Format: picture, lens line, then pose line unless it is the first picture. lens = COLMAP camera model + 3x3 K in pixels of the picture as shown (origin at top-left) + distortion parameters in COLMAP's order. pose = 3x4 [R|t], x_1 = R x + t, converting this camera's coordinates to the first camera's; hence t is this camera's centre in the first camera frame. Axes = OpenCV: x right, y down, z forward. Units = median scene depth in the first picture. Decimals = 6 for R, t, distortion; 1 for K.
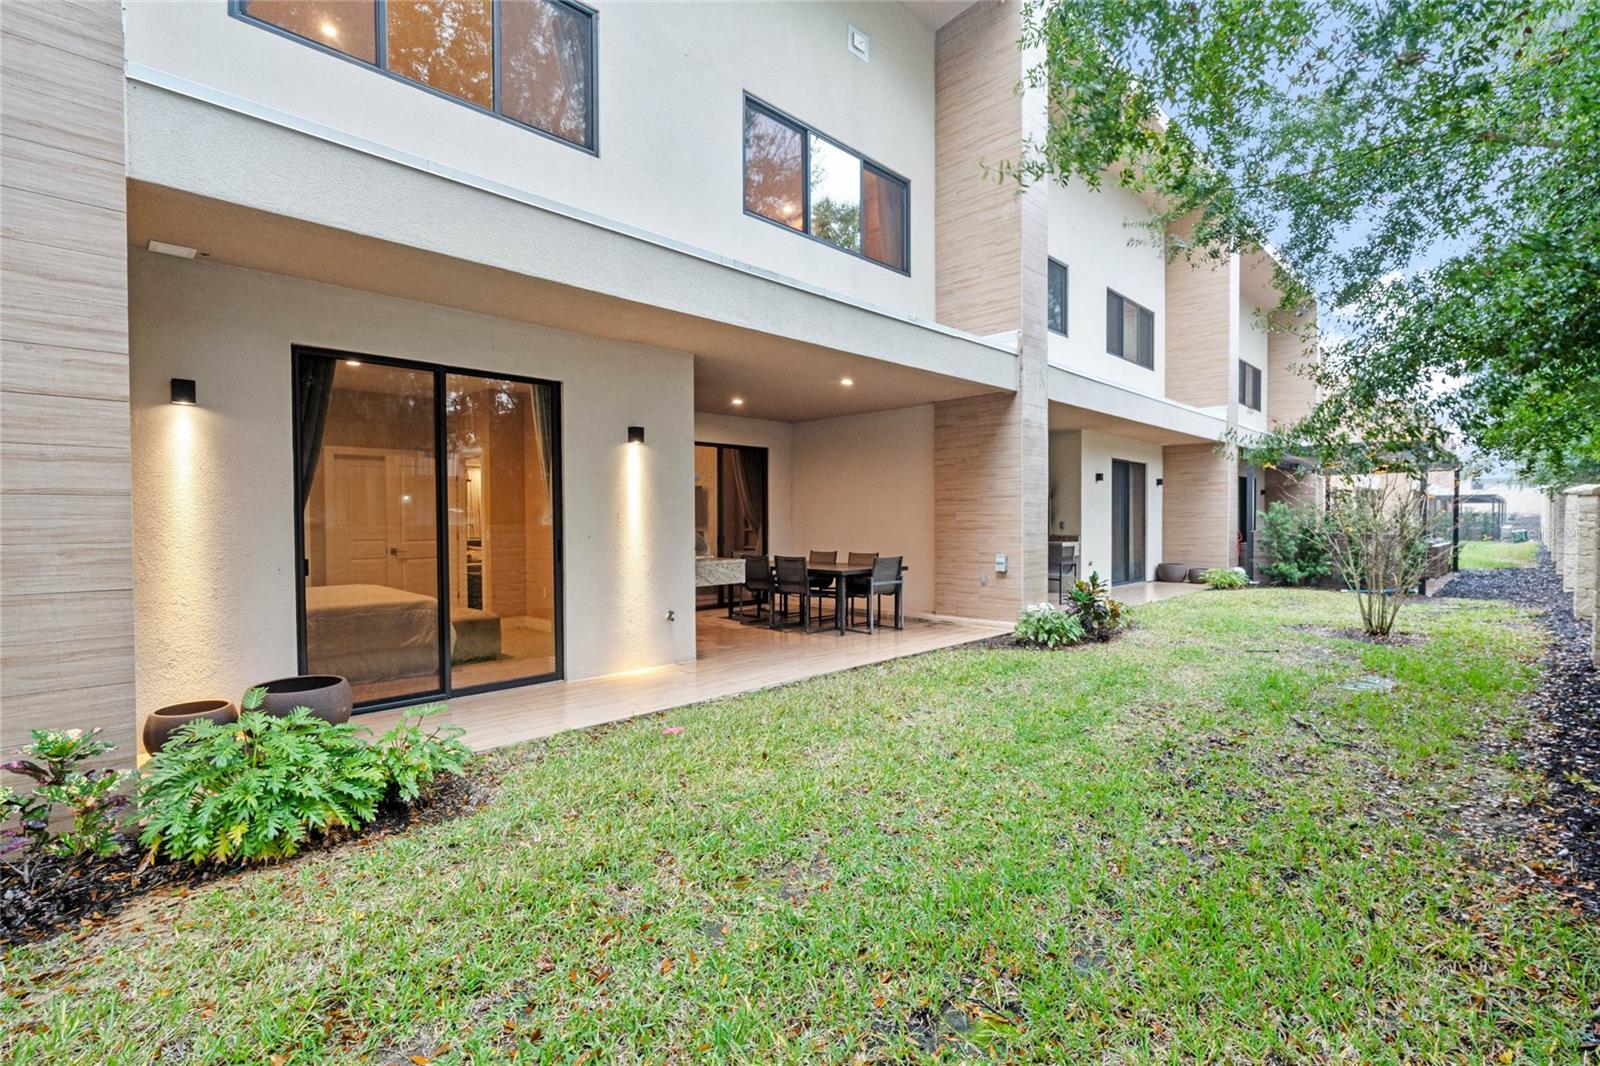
lens RADIAL K [[731.8, 0, 803.8], [0, 731.8, 532.0], [0, 0, 1]] dist [-0.002696, 0.001667]
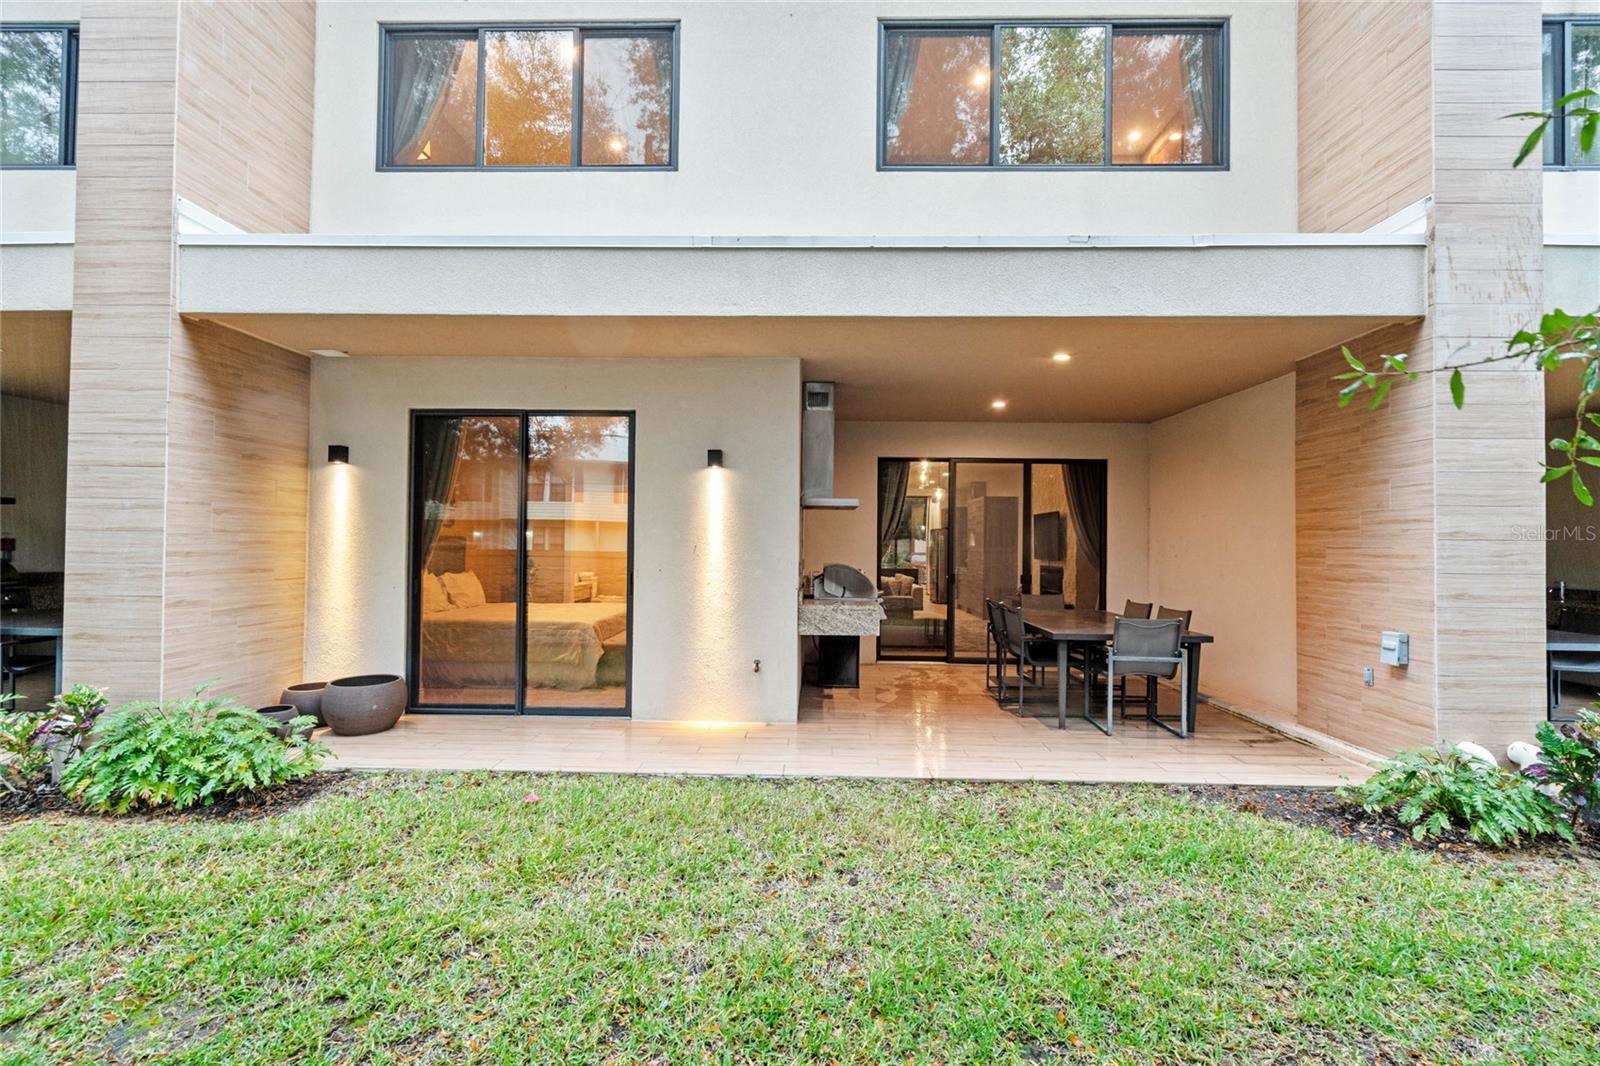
lens RADIAL K [[731.8, 0, 797.4], [0, 731.8, 532.6], [0, 0, 1]] dist [-0.002696, 0.001667]
pose [[0.688180, -0.000407, -0.725540, 0.493681], [-0.026429, 0.999322, -0.025628, -0.021635], [0.725058, 0.036812, 0.687703, 0.458249]]
